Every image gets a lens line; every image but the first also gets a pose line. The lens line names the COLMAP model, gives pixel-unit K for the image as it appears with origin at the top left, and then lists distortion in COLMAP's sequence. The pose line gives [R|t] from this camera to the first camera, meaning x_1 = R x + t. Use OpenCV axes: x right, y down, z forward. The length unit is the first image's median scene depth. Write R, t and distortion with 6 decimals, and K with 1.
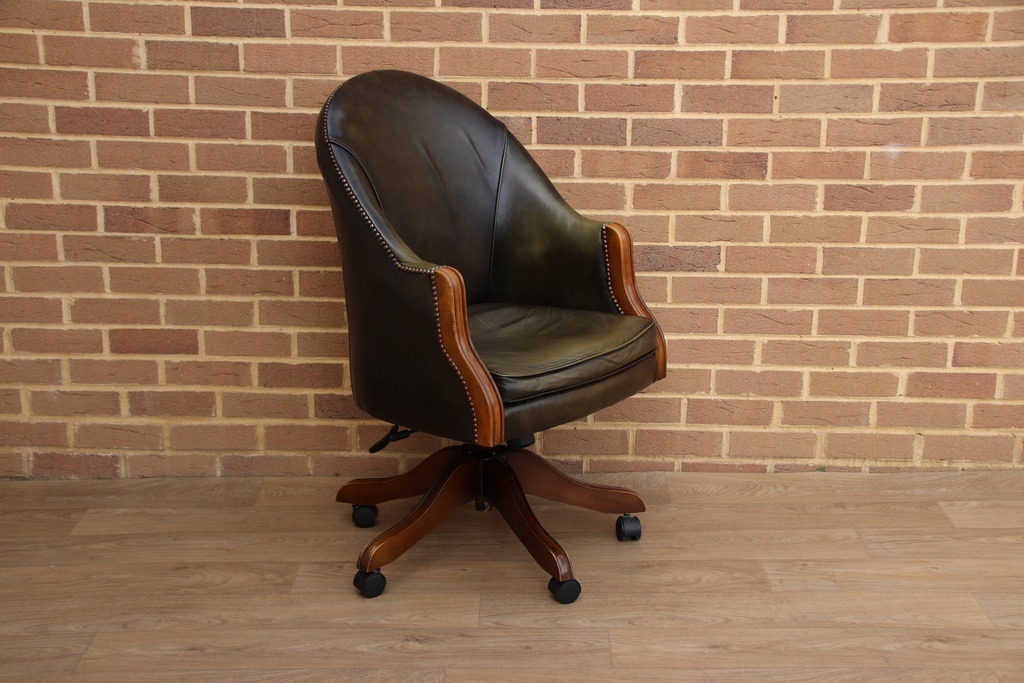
lens RADIAL K [[1573.8, 0, 507.5], [0, 1573.8, 354.0], [0, 0, 1]] dist [0.286849, 0.000000]
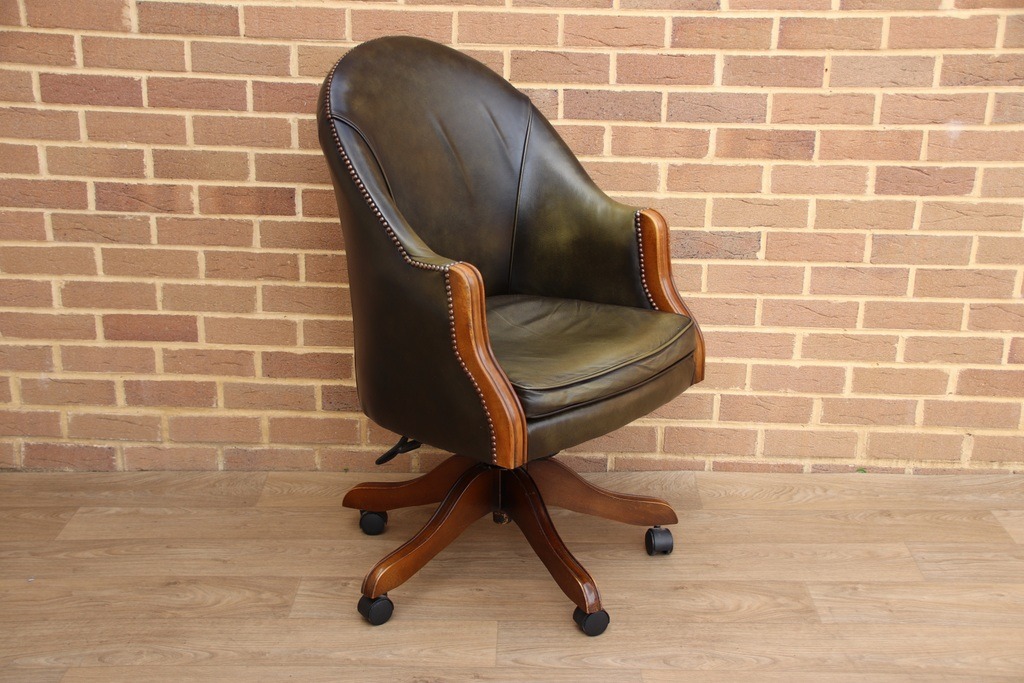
lens RADIAL K [[1380.6, 0, 511.1], [0, 1380.6, 353.9], [0, 0, 1]] dist [0.188005, 0.000000]
pose [[0.999933, 0.010119, -0.005617, -0.005816], [-0.009855, 0.998926, 0.045270, -0.032846], [0.006069, -0.045212, 0.998959, 0.189249]]
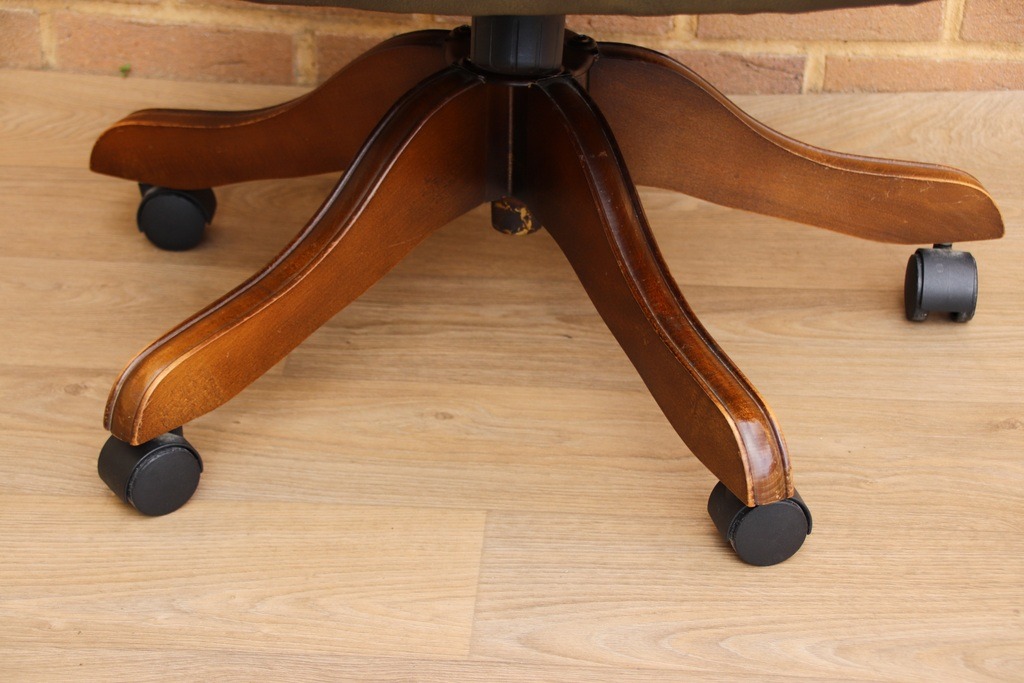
lens RADIAL K [[2383.7, 0, 512.9], [0, 2383.7, 342.9], [0, 0, 1]] dist [0.592014, 0.000000]
pose [[0.998612, 0.036874, -0.037615, 0.004709], [-0.026777, 0.970323, 0.240327, -0.000046], [0.045361, -0.238986, 0.969963, 0.471686]]
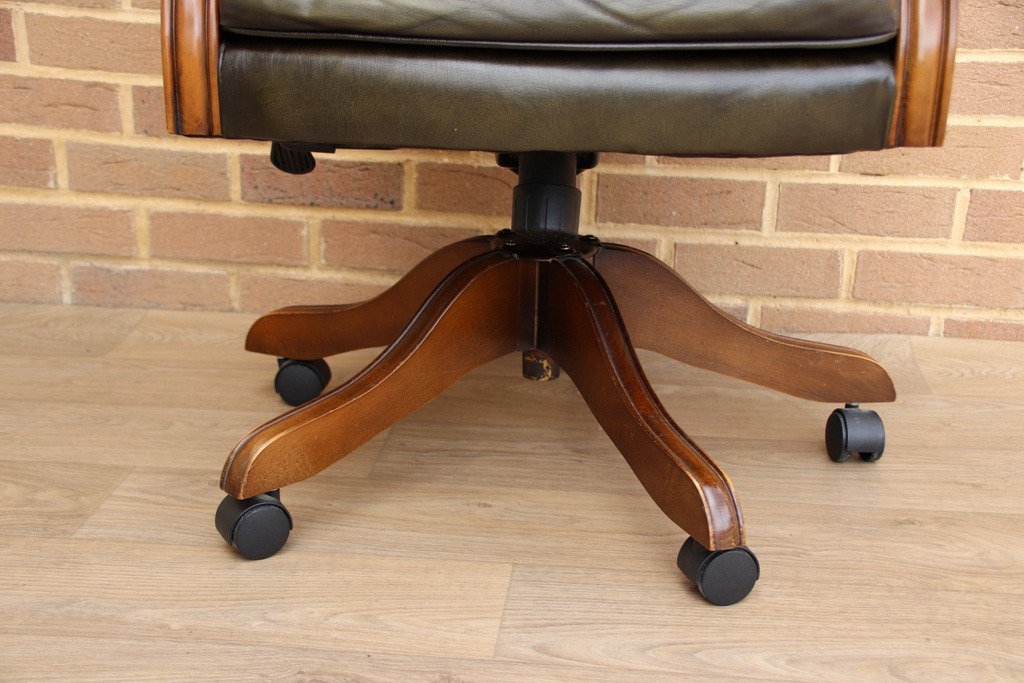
lens RADIAL K [[1422.7, 0, 515.9], [0, 1422.7, 357.6], [0, 0, 1]] dist [0.196893, 0.000000]
pose [[0.996016, 0.048750, -0.074672, 0.008161], [-0.045579, 0.998009, 0.043590, 0.070468], [0.076649, -0.040013, 0.996255, 0.551514]]
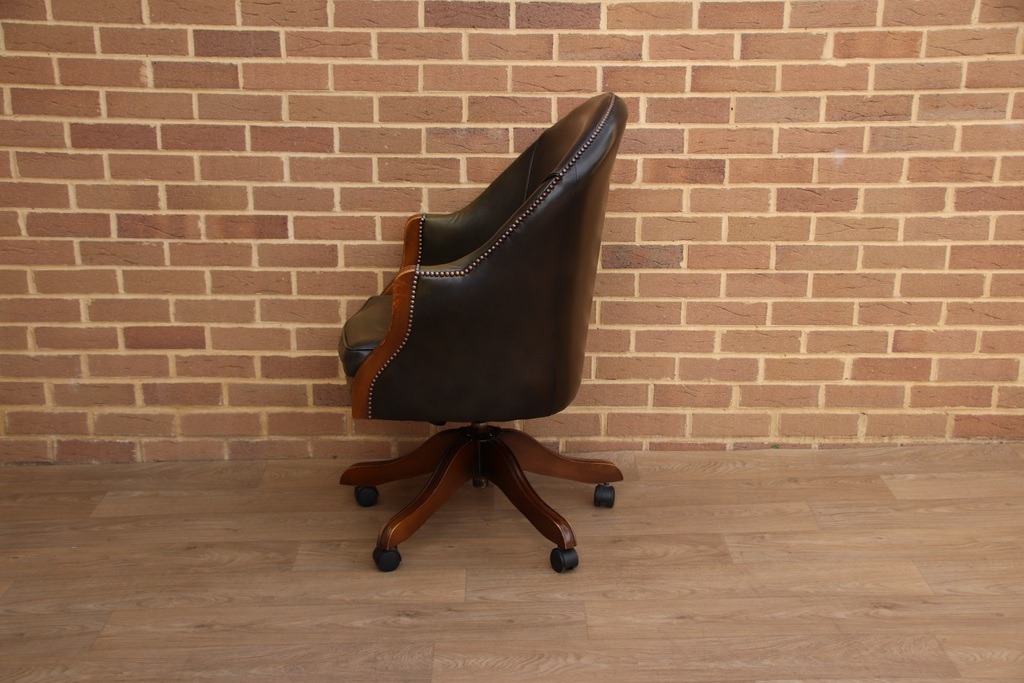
lens RADIAL K [[1380.6, 0, 510.3], [0, 1380.6, 354.6], [0, 0, 1]] dist [0.188005, 0.000000]
pose [[0.999853, -0.011409, 0.012819, 0.002229], [0.011142, 0.999722, 0.020777, -0.013828], [-0.013053, -0.020631, 0.999702, 0.044434]]
